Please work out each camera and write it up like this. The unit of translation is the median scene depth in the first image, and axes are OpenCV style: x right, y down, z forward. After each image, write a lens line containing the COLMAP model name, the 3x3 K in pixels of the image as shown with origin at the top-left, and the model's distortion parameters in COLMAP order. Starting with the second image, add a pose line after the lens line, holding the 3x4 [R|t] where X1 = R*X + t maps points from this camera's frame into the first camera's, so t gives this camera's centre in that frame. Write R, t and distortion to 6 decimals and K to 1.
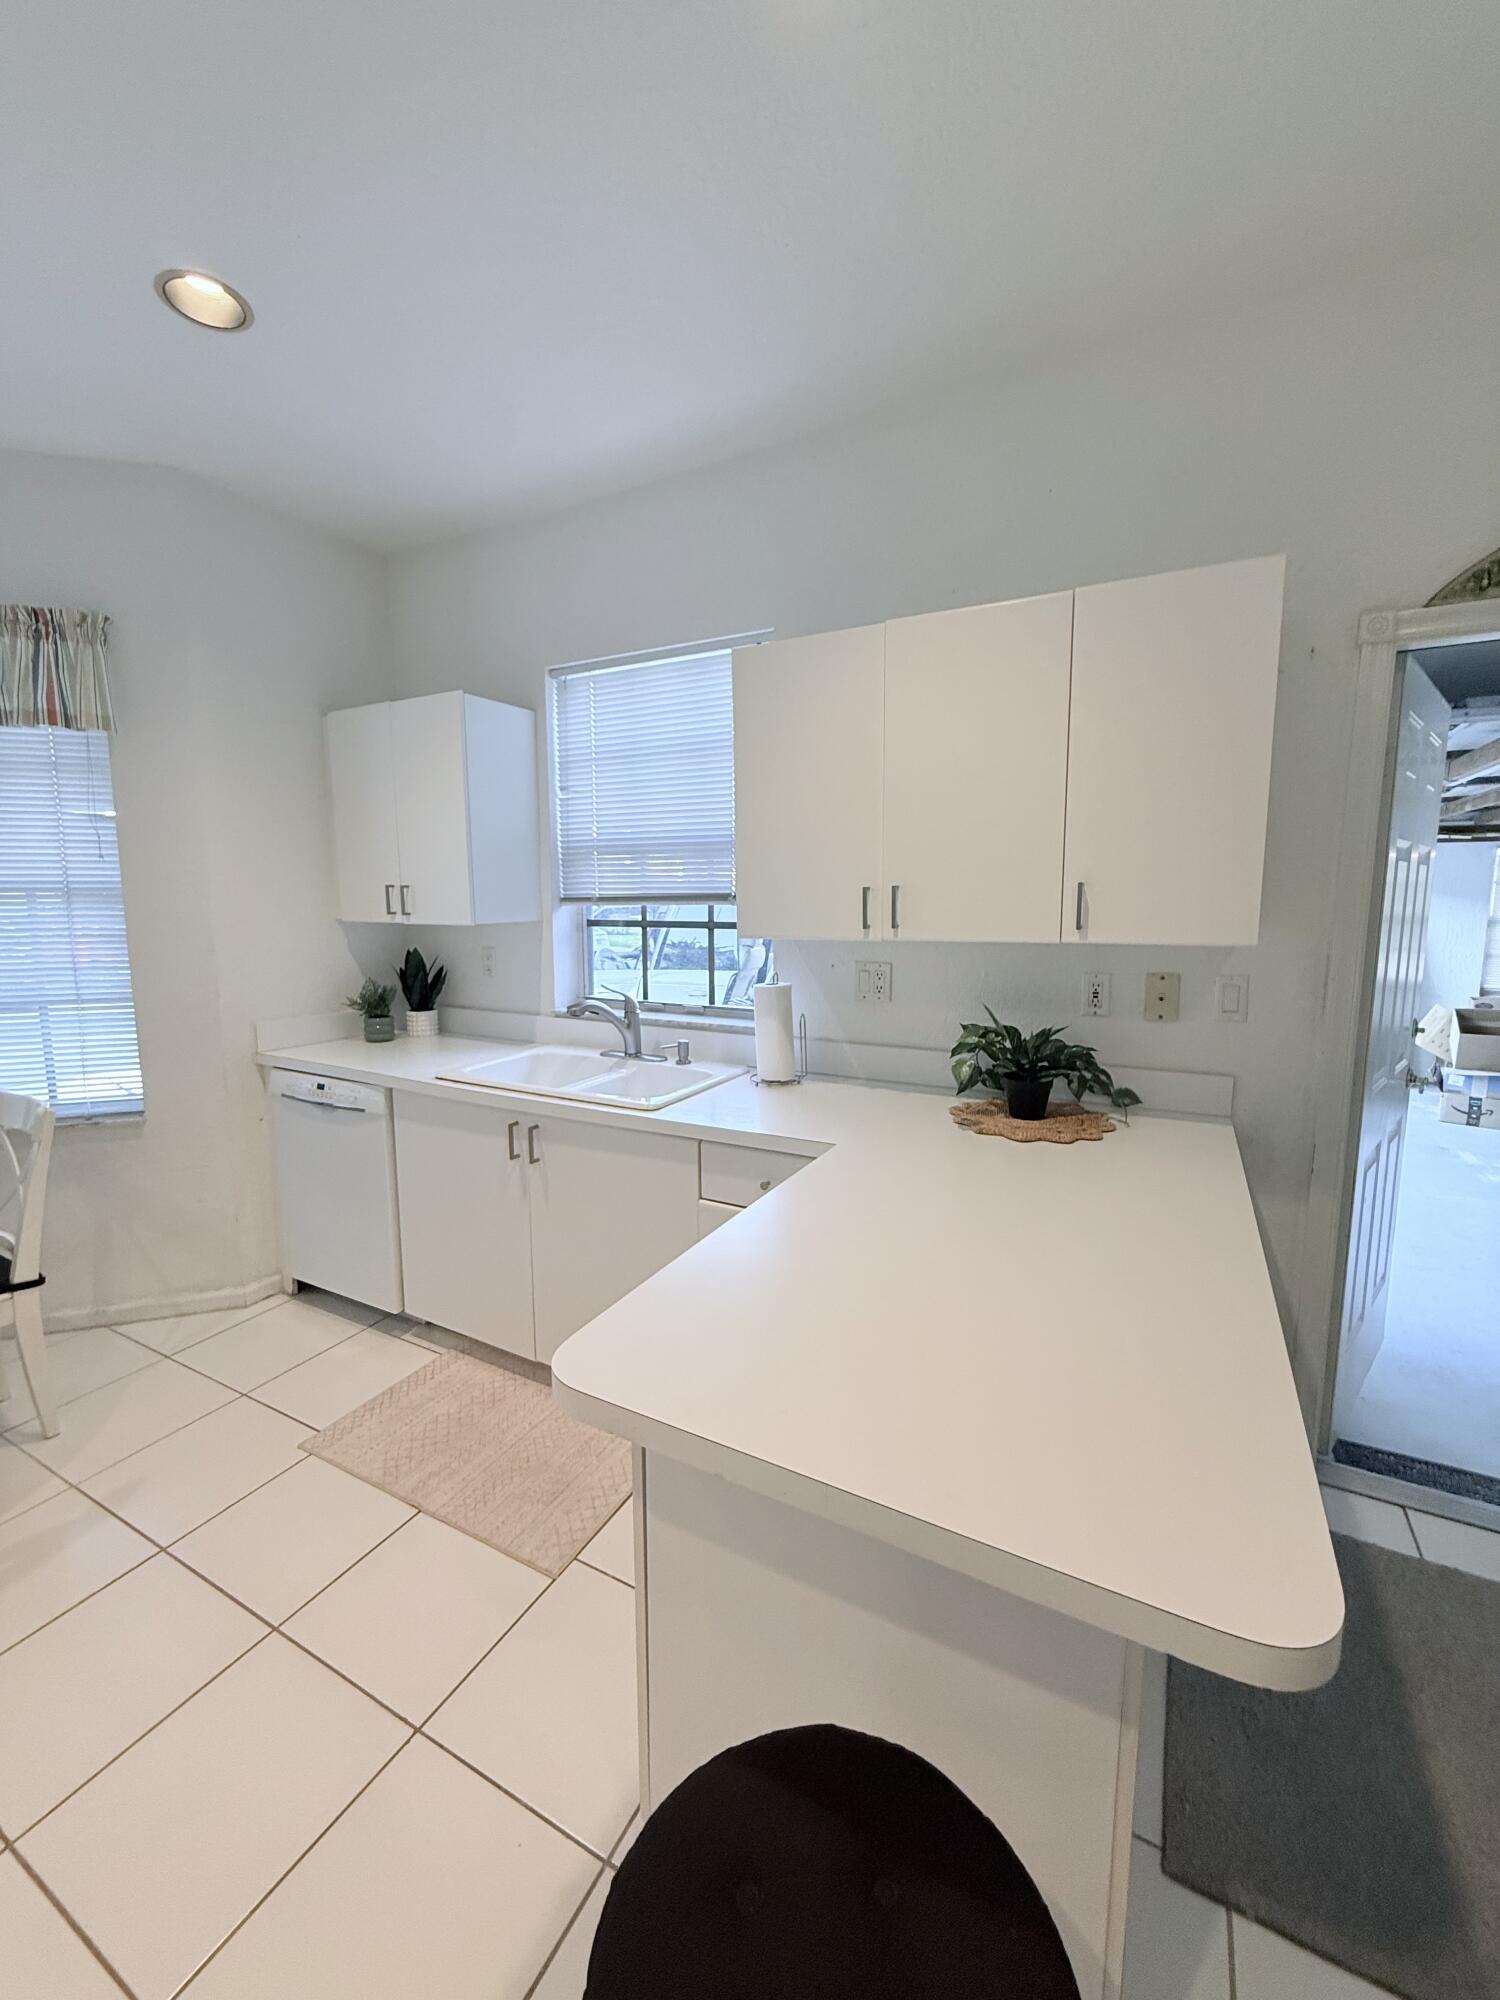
lens RADIAL K [[798.4, 0, 749.4], [0, 798.4, 996.4], [0, 0, 1]] dist [0.001188, -0.000201]
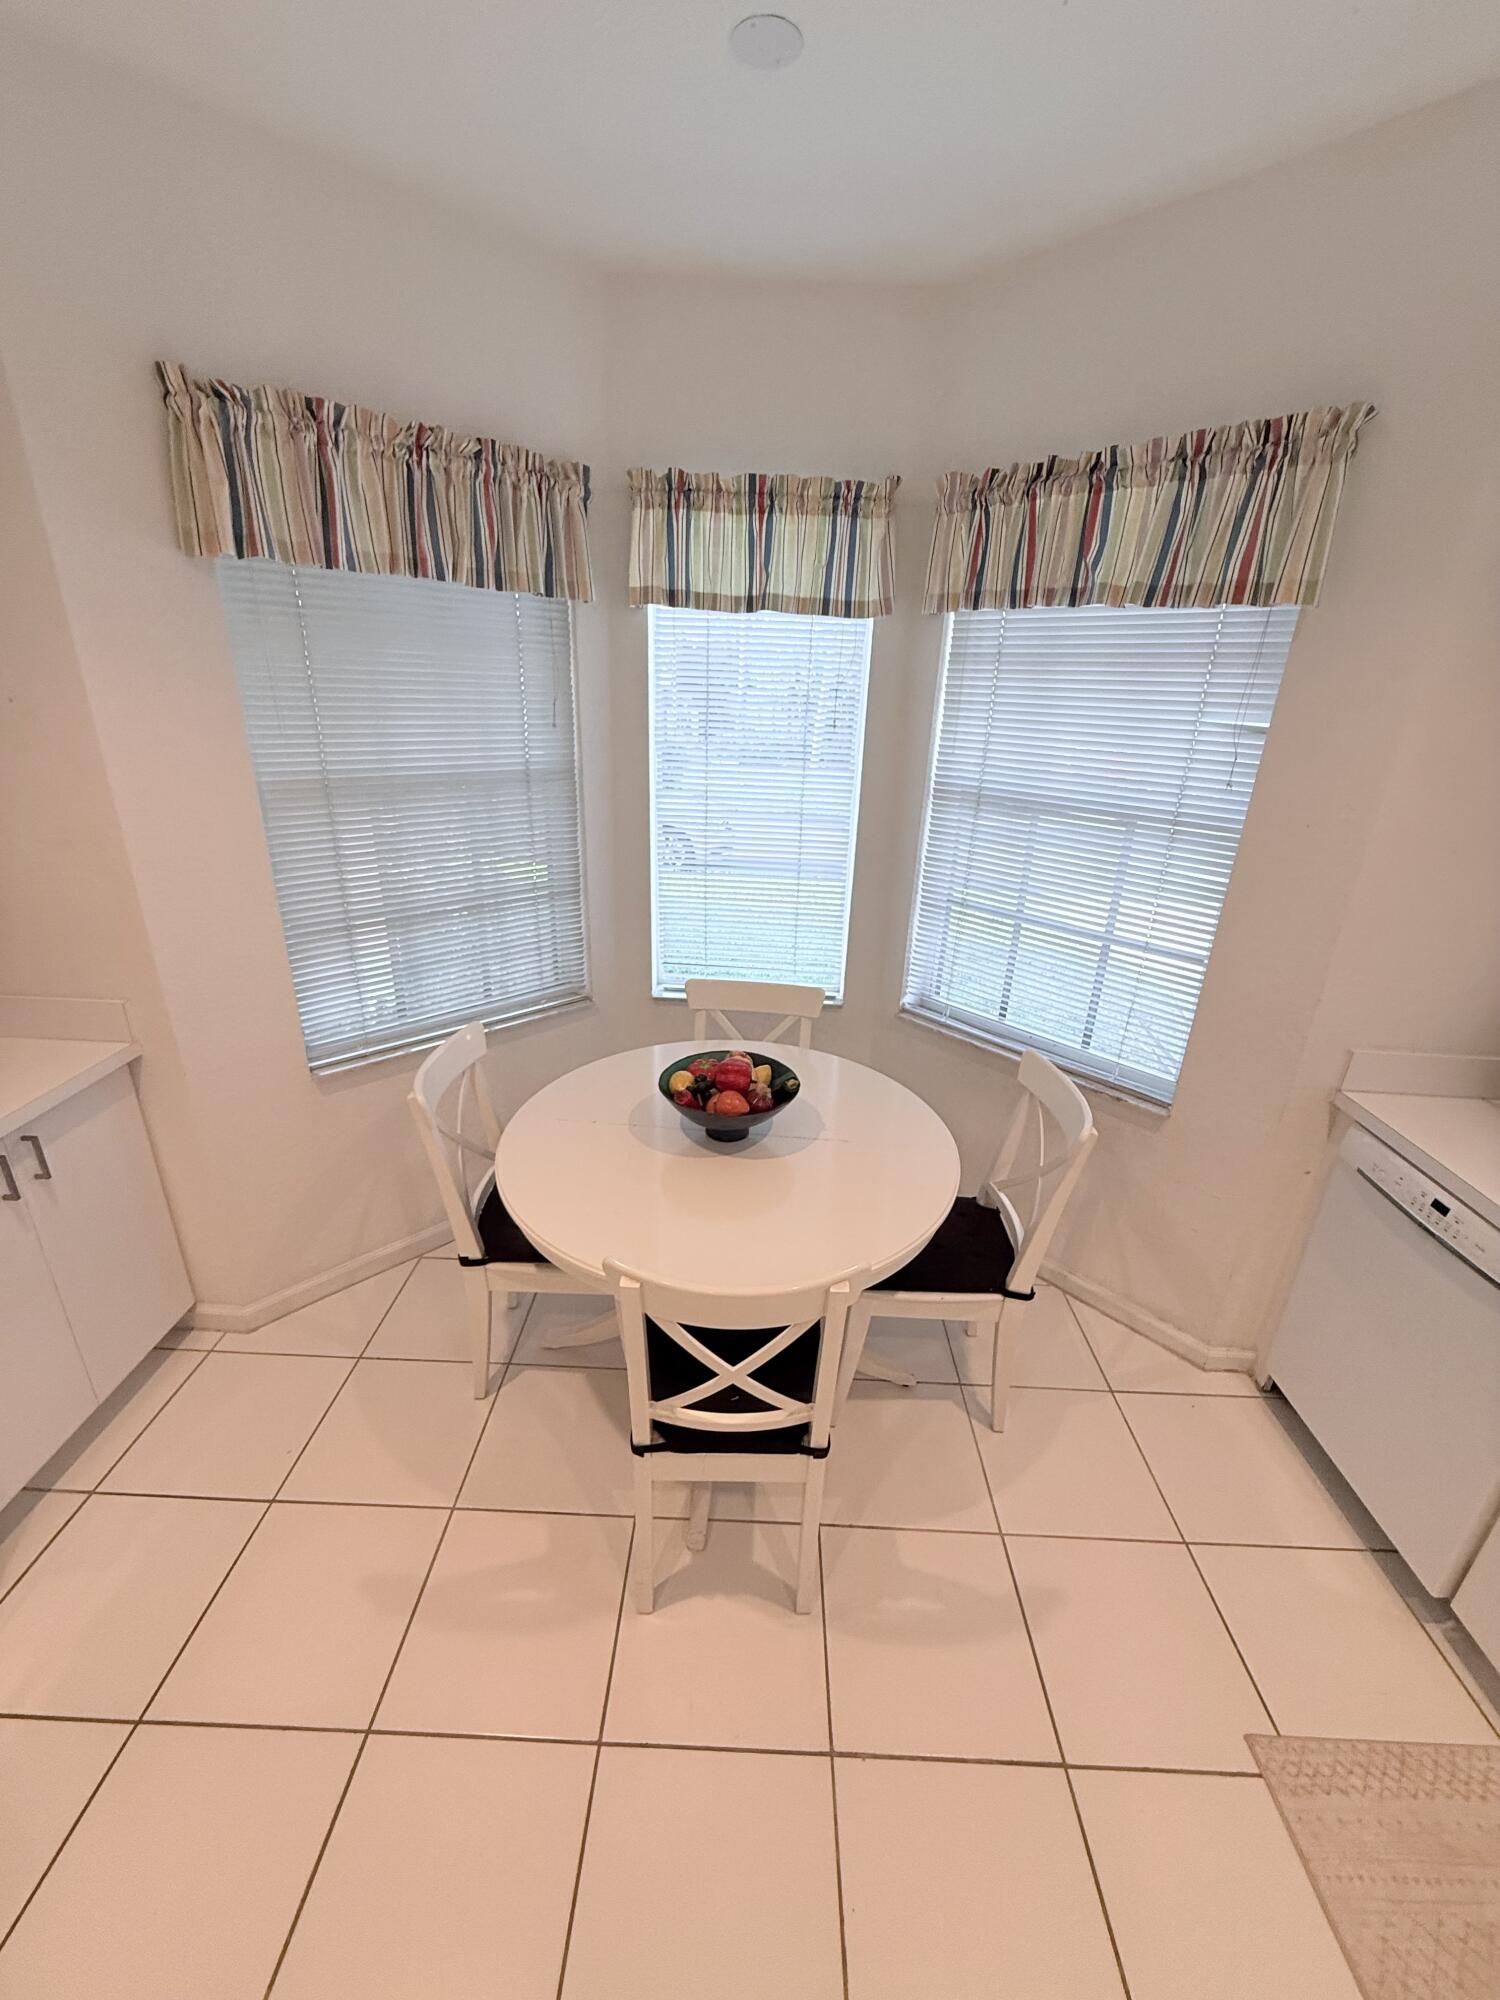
lens RADIAL K [[798.4, 0, 749.4], [0, 798.4, 996.4], [0, 0, 1]] dist [0.001188, -0.000201]
pose [[0.451577, 0.341725, -0.824198, -0.321252], [-0.147779, 0.939636, 0.308620, -0.147985], [0.879909, -0.017567, 0.474817, 0.241020]]
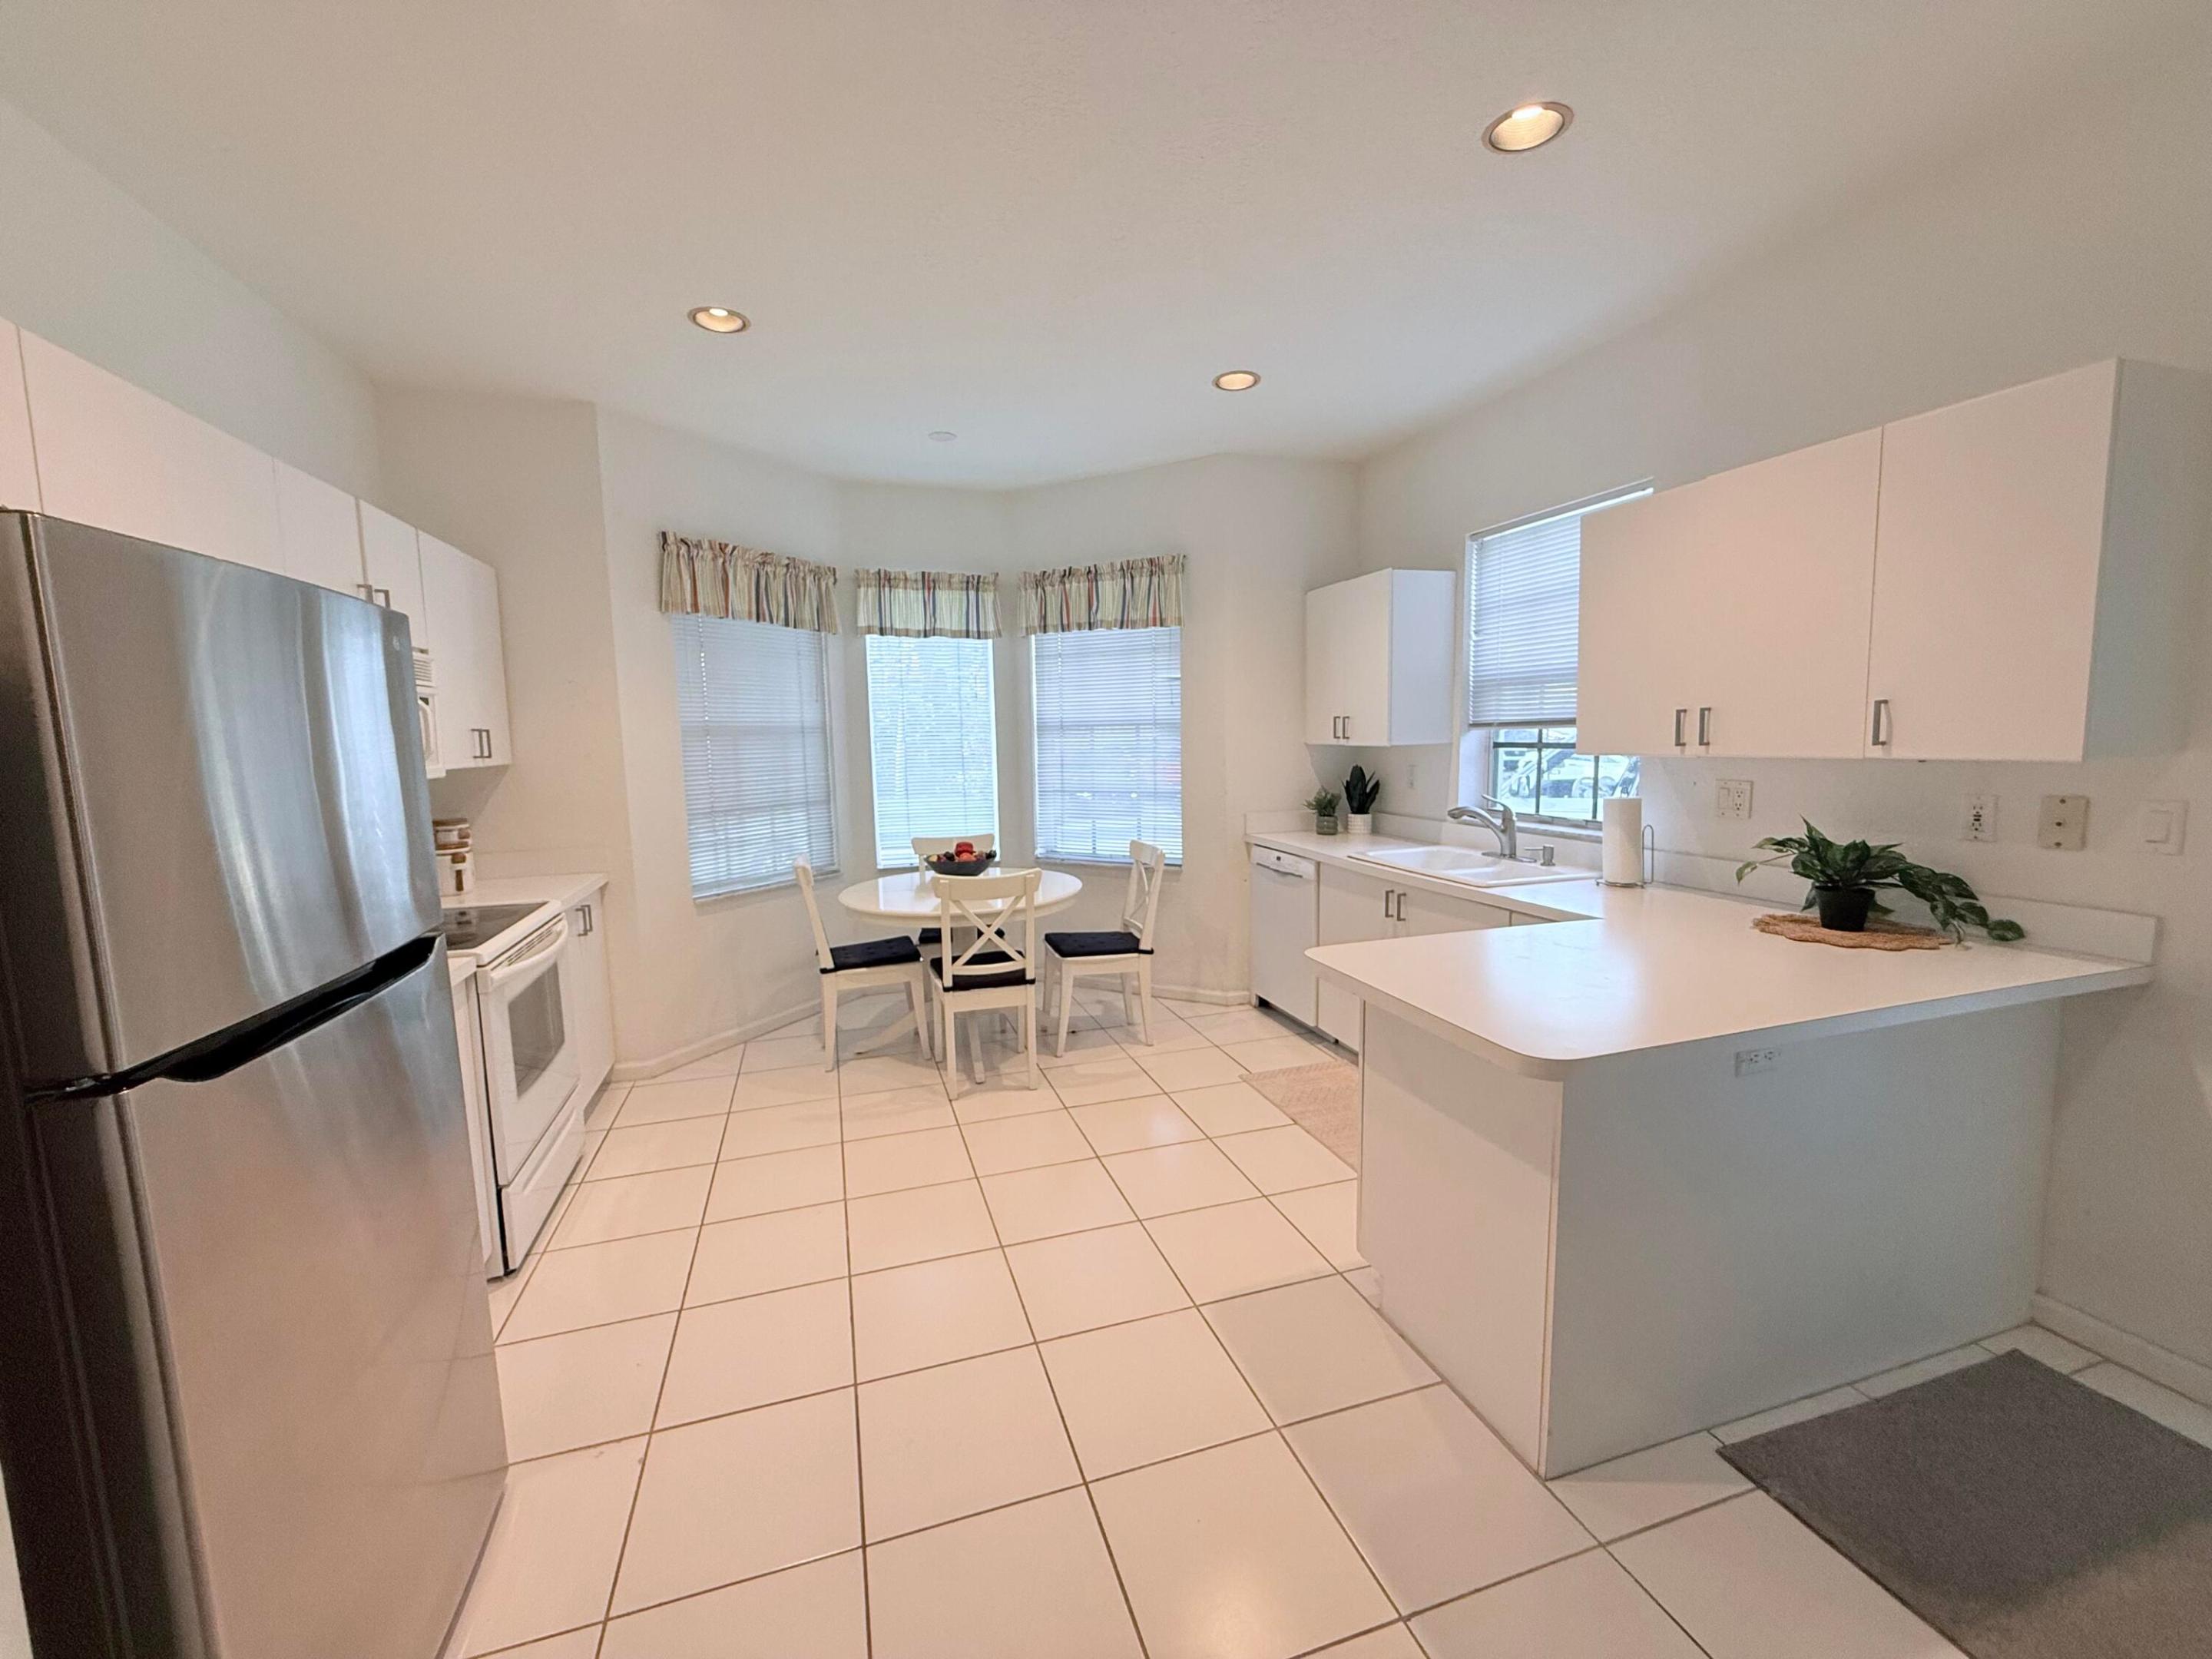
lens RADIAL K [[883.0, 0, 1106.0], [0, 883.0, 829.5], [0, 0, 1]] dist [0.001188, -0.000201]
pose [[0.717608, 0.065345, -0.693375, 0.331163], [-0.069847, 0.997322, 0.021701, 0.047599], [0.692936, 0.032857, 0.720250, -0.352671]]
